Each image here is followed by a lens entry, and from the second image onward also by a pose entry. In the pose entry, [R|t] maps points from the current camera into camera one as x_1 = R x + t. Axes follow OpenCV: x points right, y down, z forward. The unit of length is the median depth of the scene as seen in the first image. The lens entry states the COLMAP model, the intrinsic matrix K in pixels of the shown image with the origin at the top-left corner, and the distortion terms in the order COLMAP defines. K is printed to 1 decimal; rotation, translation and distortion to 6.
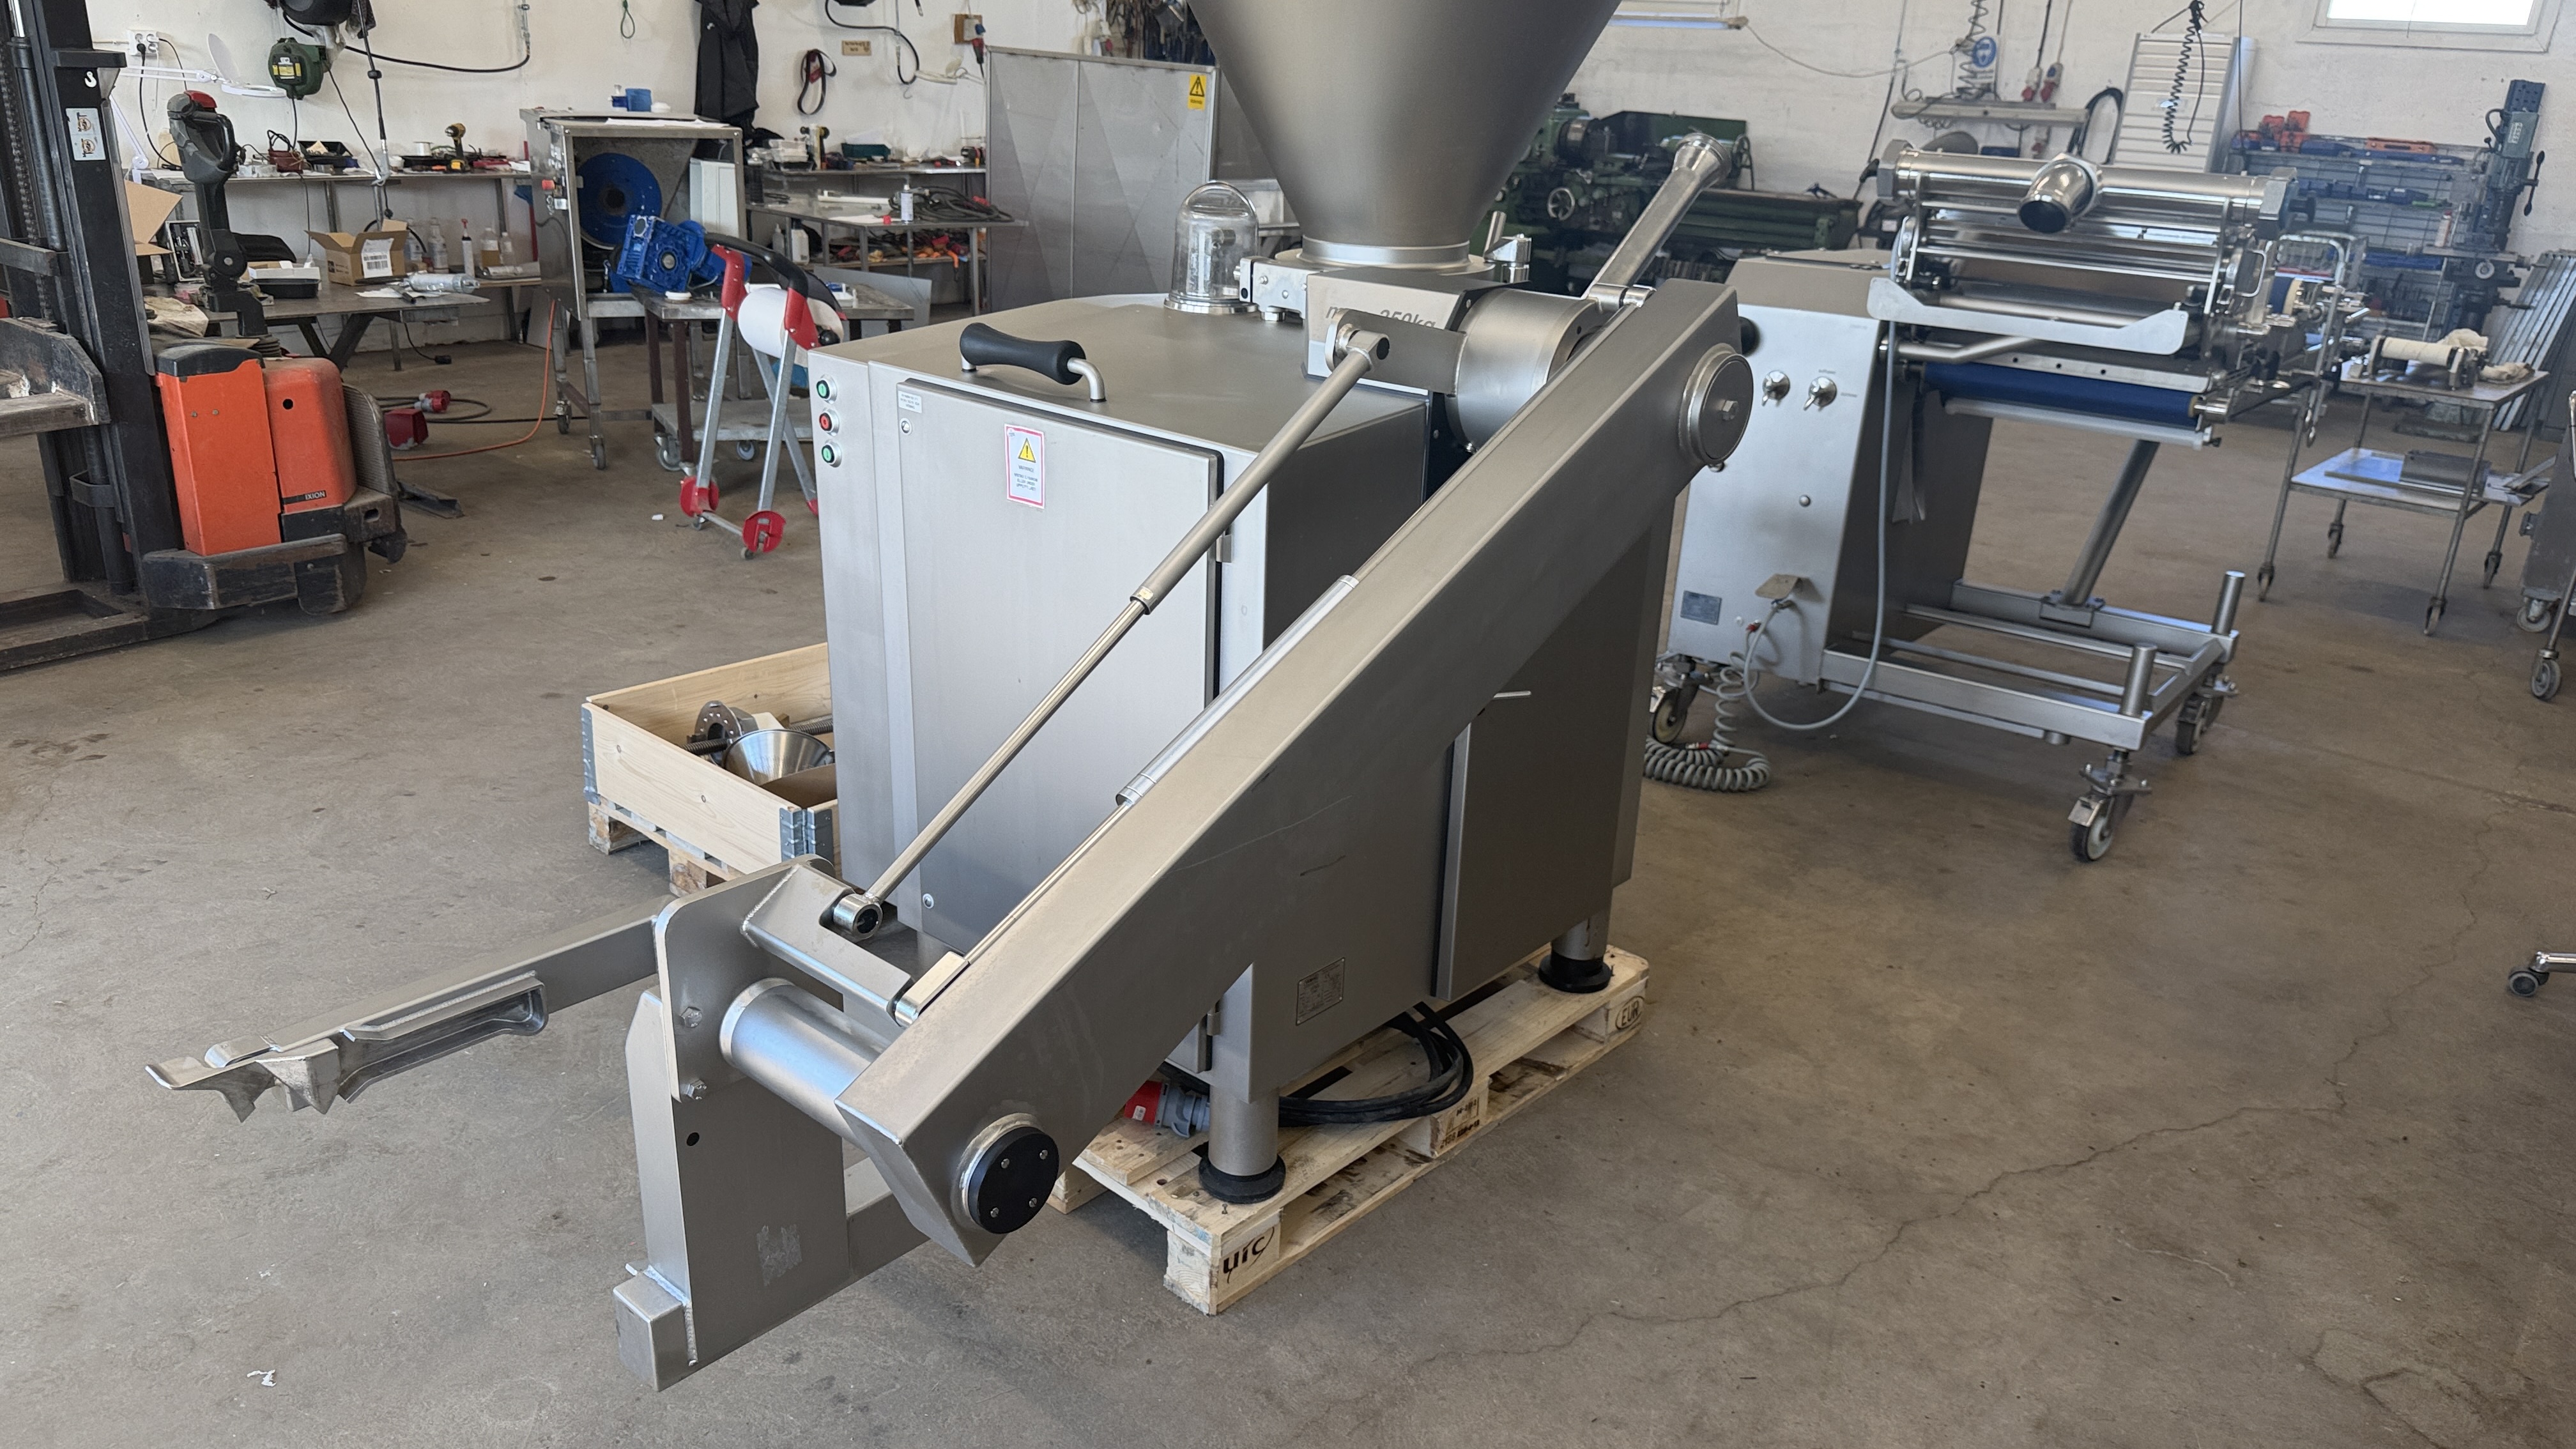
lens RADIAL K [[1831.5, 0, 1284.4], [0, 1831.5, 737.6], [0, 0, 1]] dist [0.063500, -0.091109]
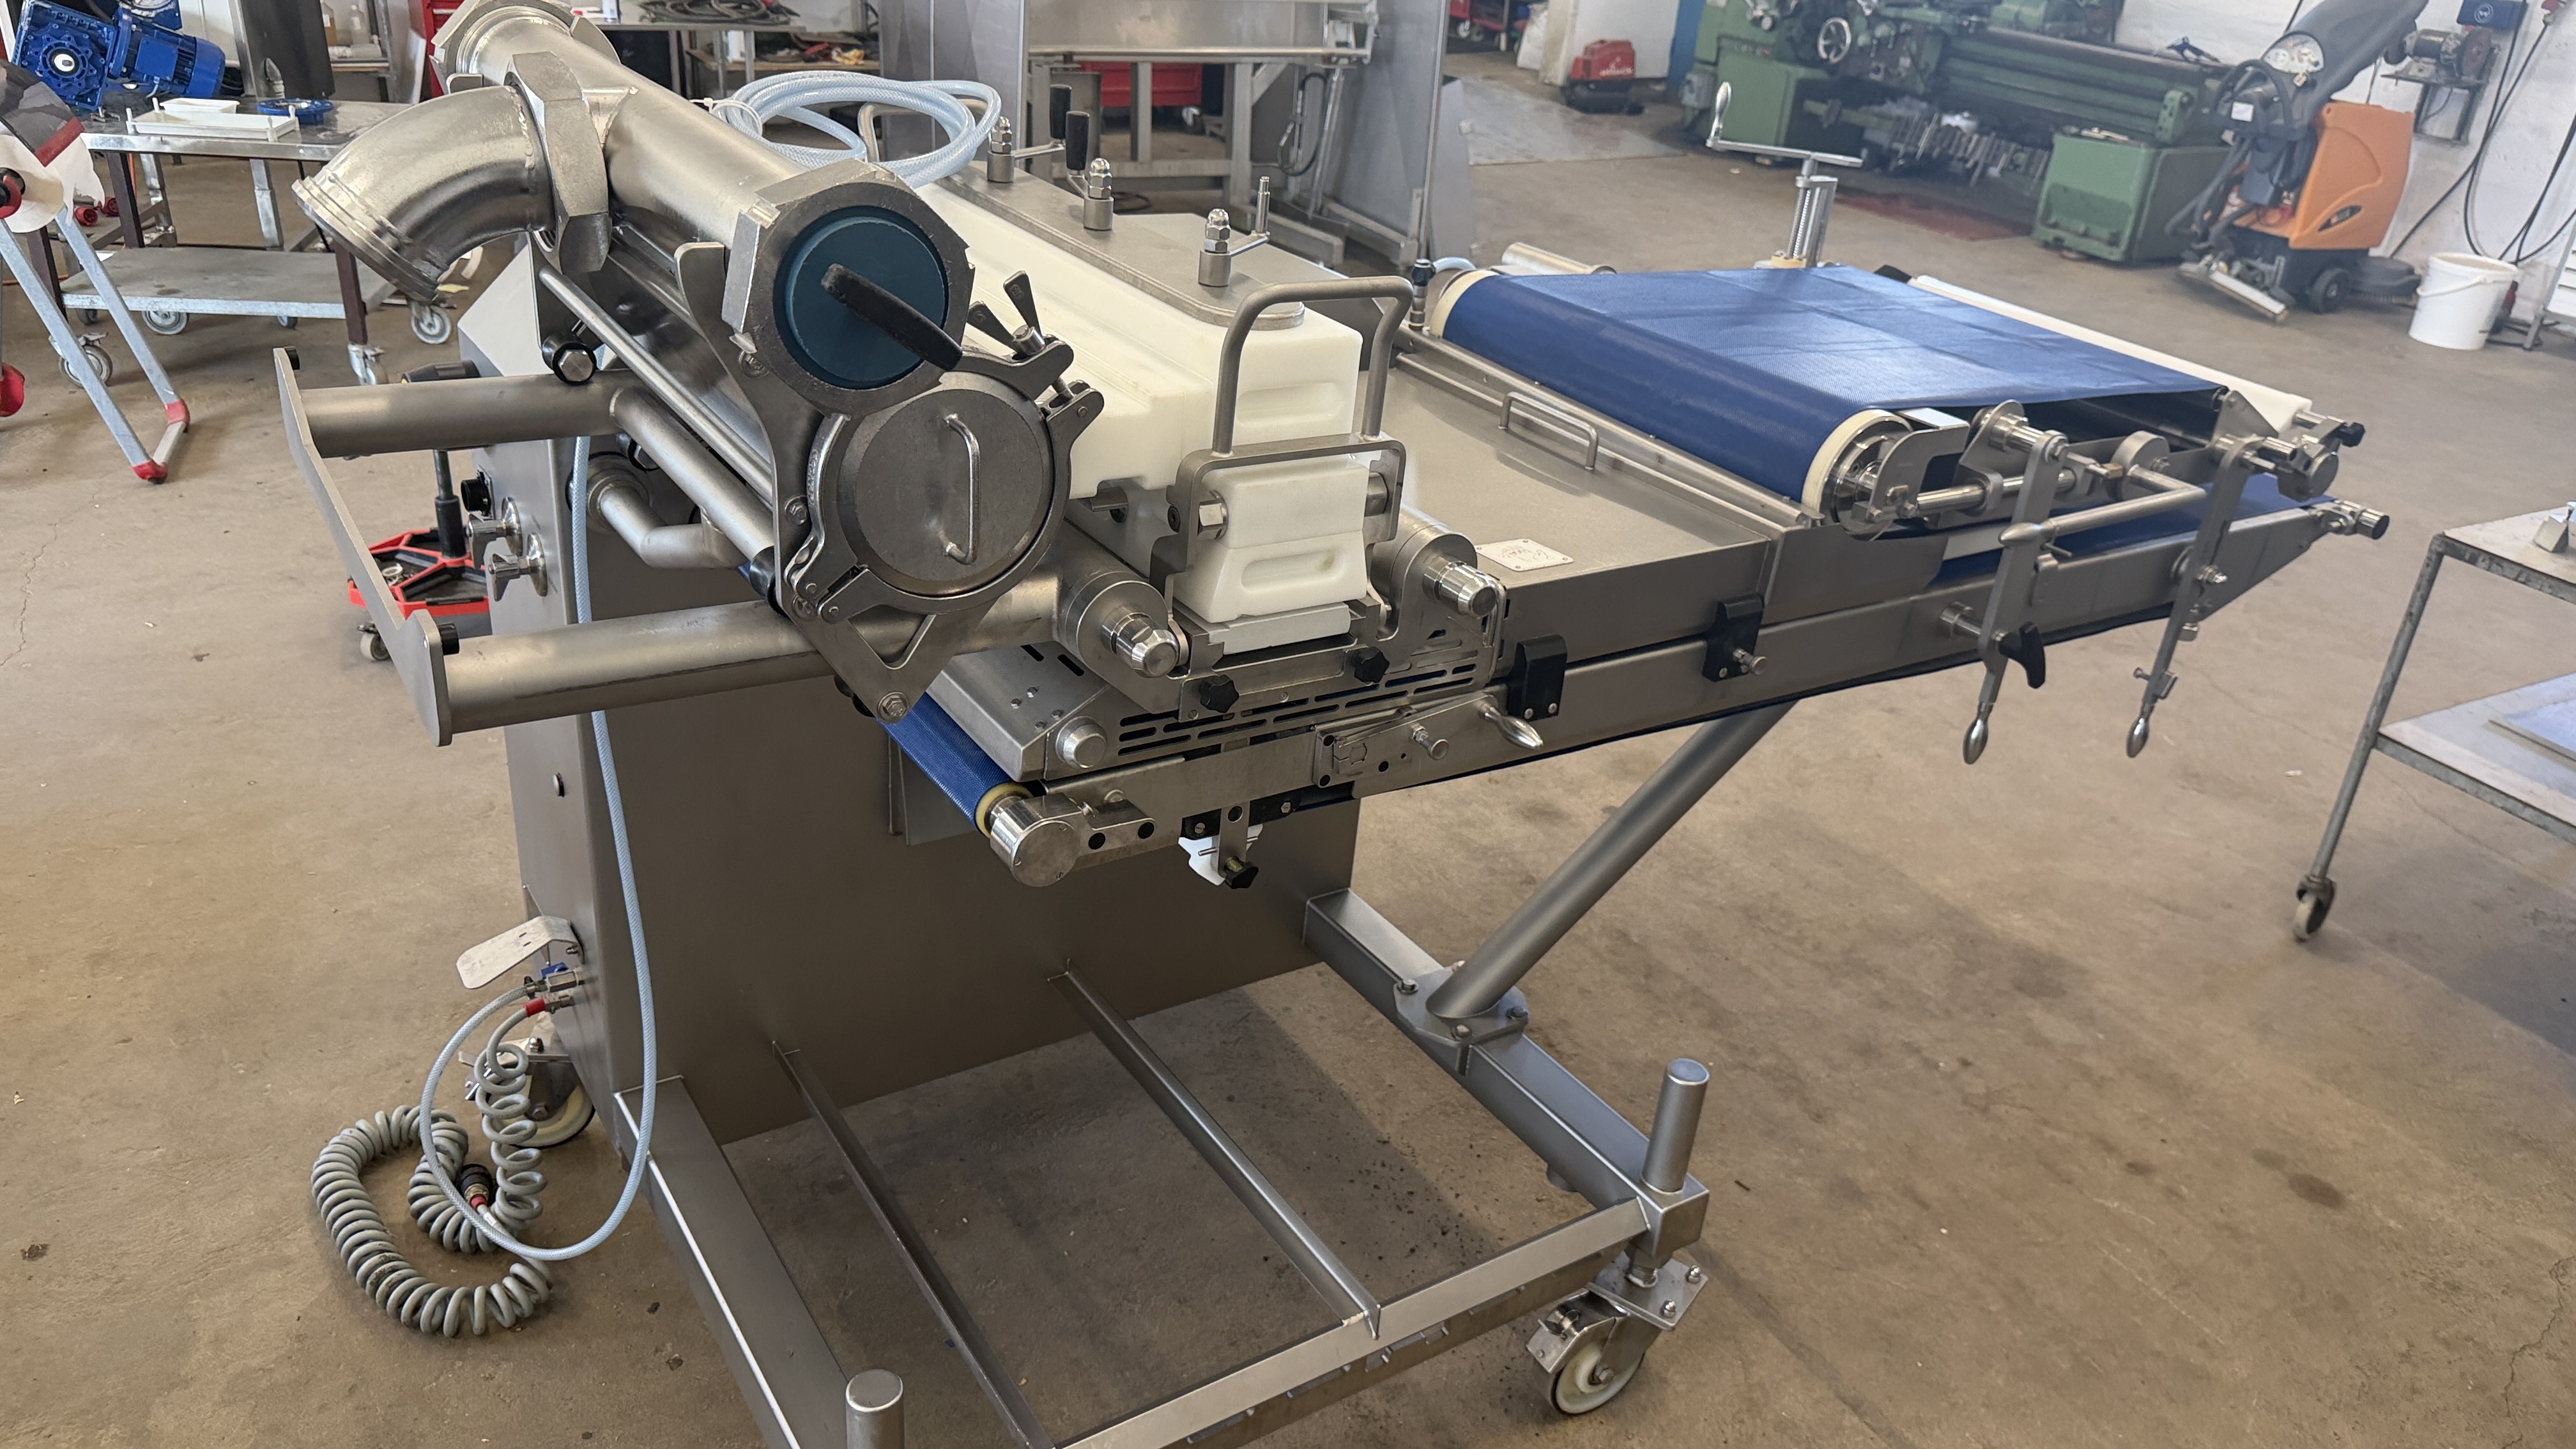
lens RADIAL K [[1865.5, 0, 1288.0], [0, 1865.5, 724.5], [0, 0, 1]] dist [-0.007982, -0.001926]
pose [[0.943587, 0.169613, -0.284384, 0.404001], [-0.142063, 0.983153, 0.115010, -0.154867], [0.299100, -0.068122, 0.951787, 0.429017]]
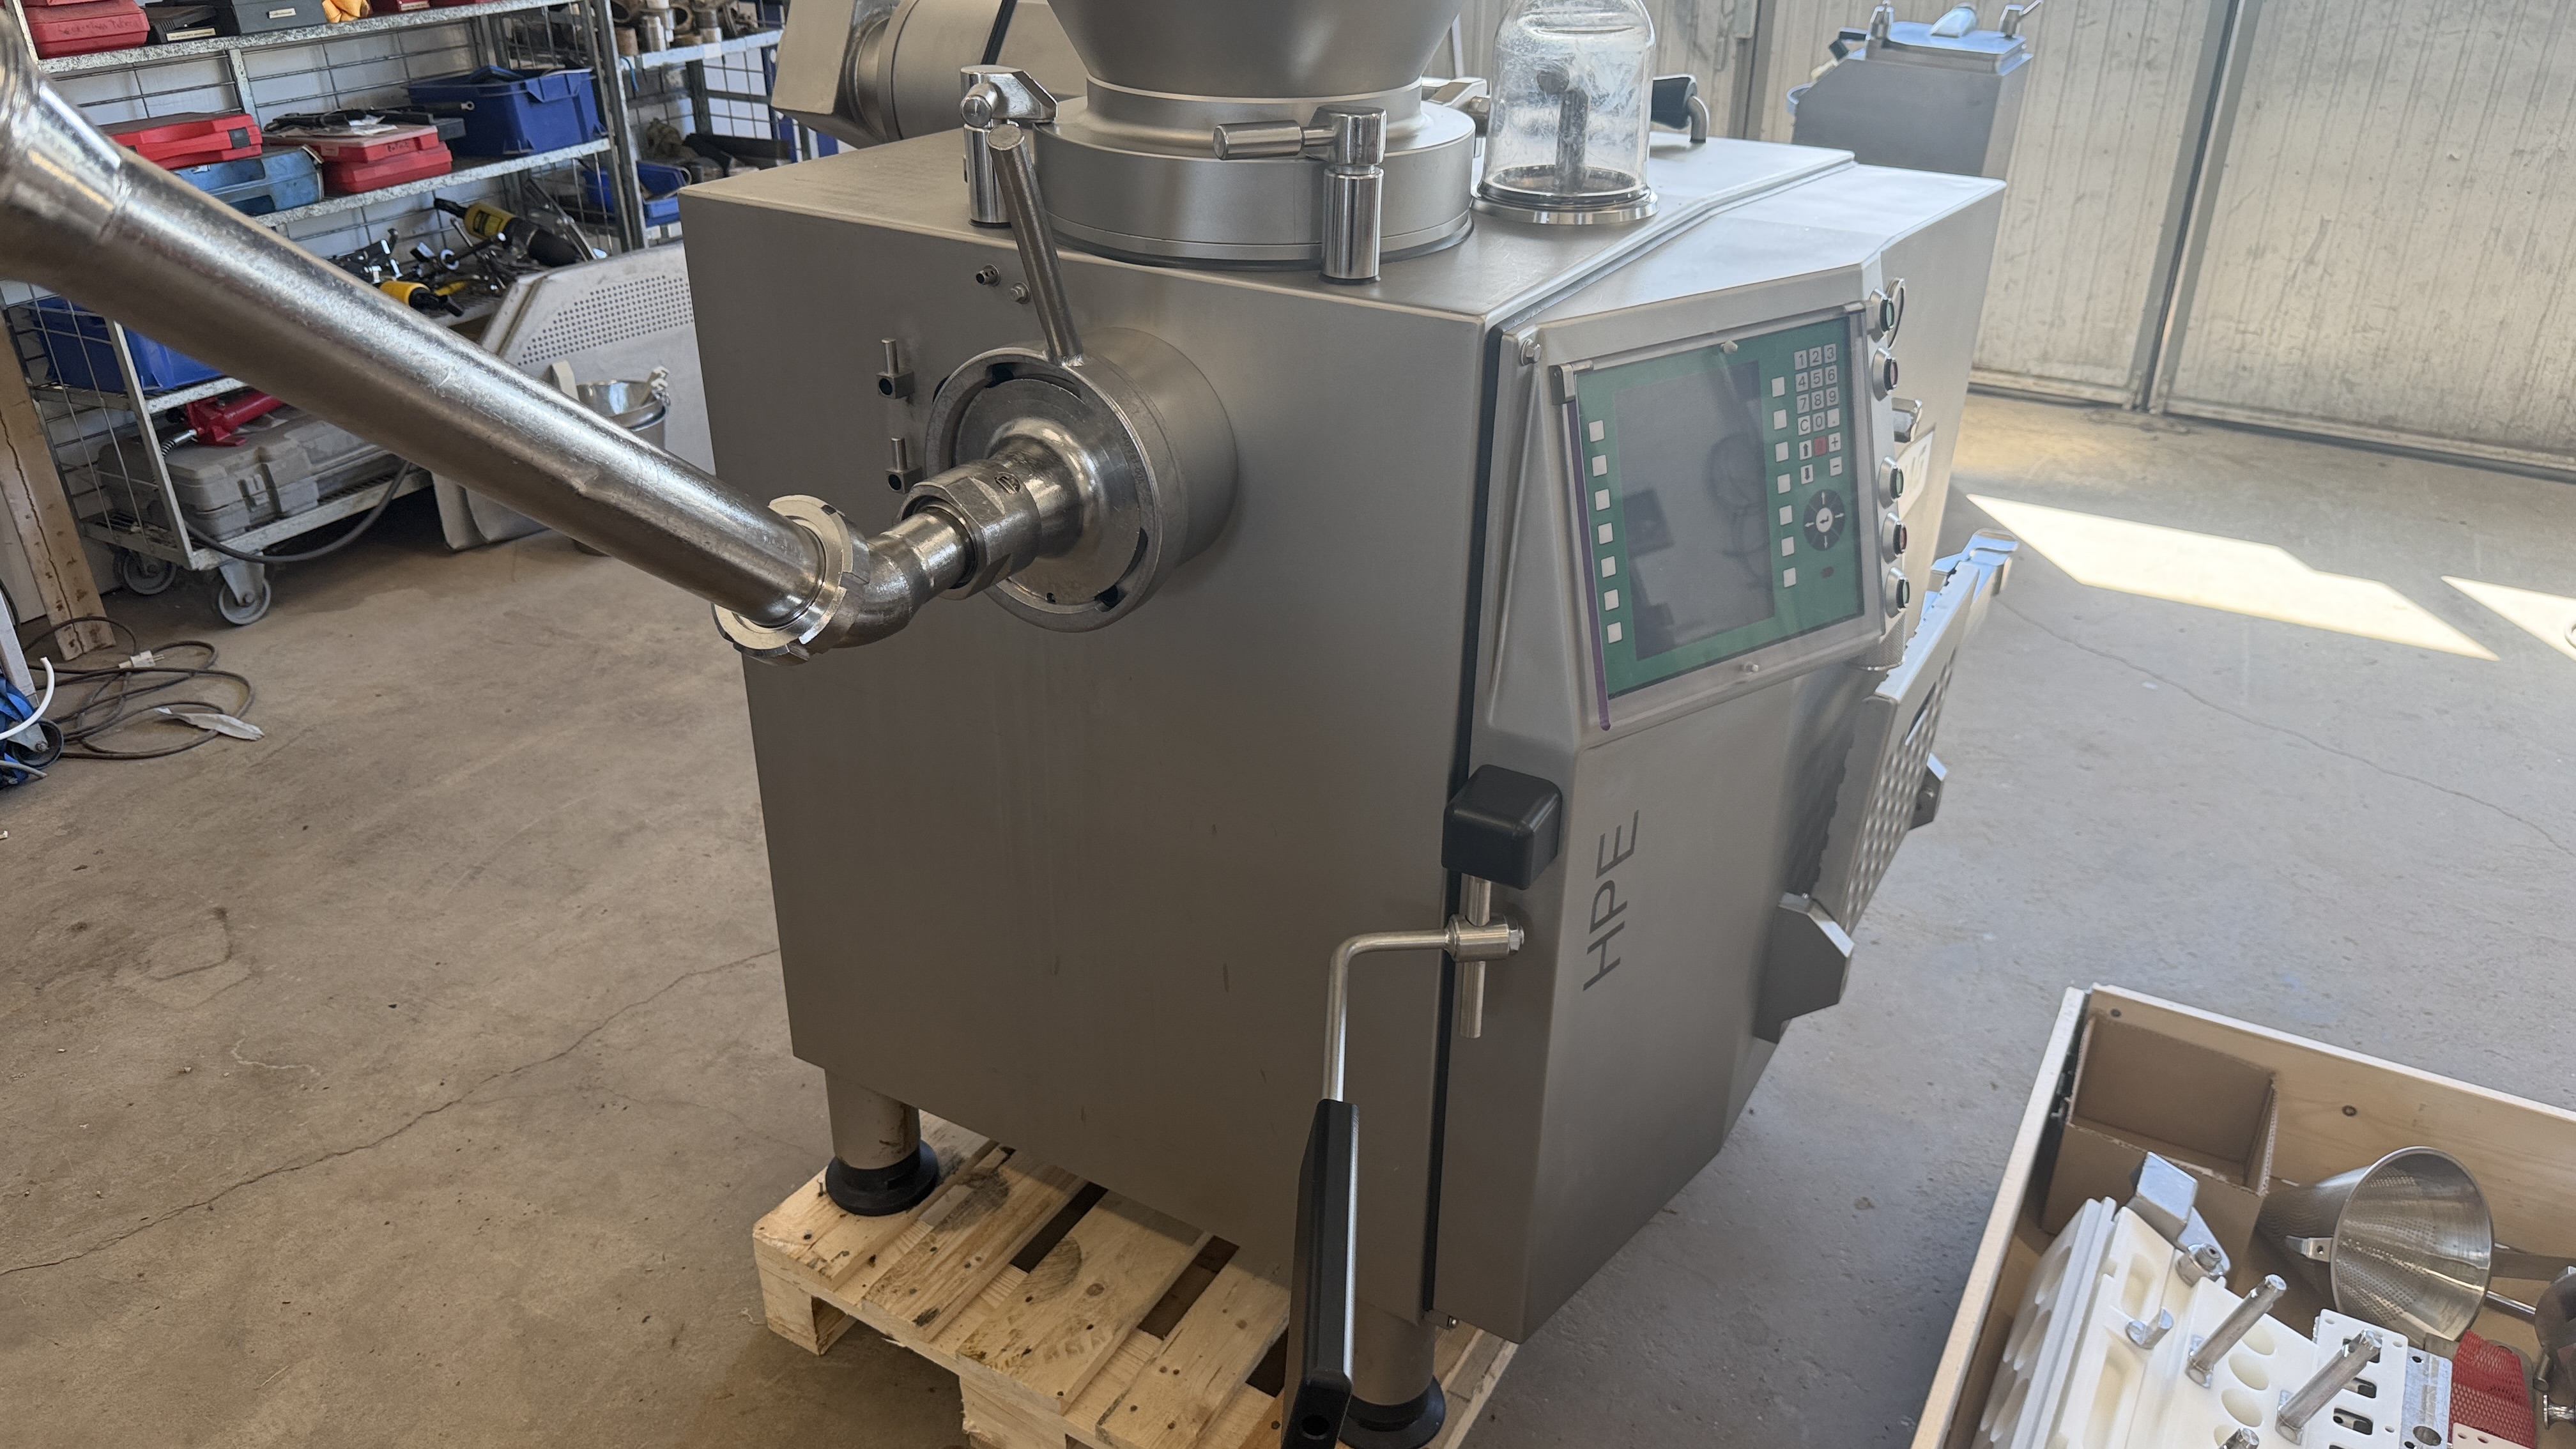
lens RADIAL K [[1810.9, 0, 1288.0], [0, 1810.9, 724.5], [0, 0, 1]] dist [0.045569, -0.088952]
pose [[-0.979334, 0.052099, -0.195422, 0.069470], [-0.112158, 0.664162, 0.739128, -0.243063], [0.168299, 0.745772, -0.644593, 0.680054]]
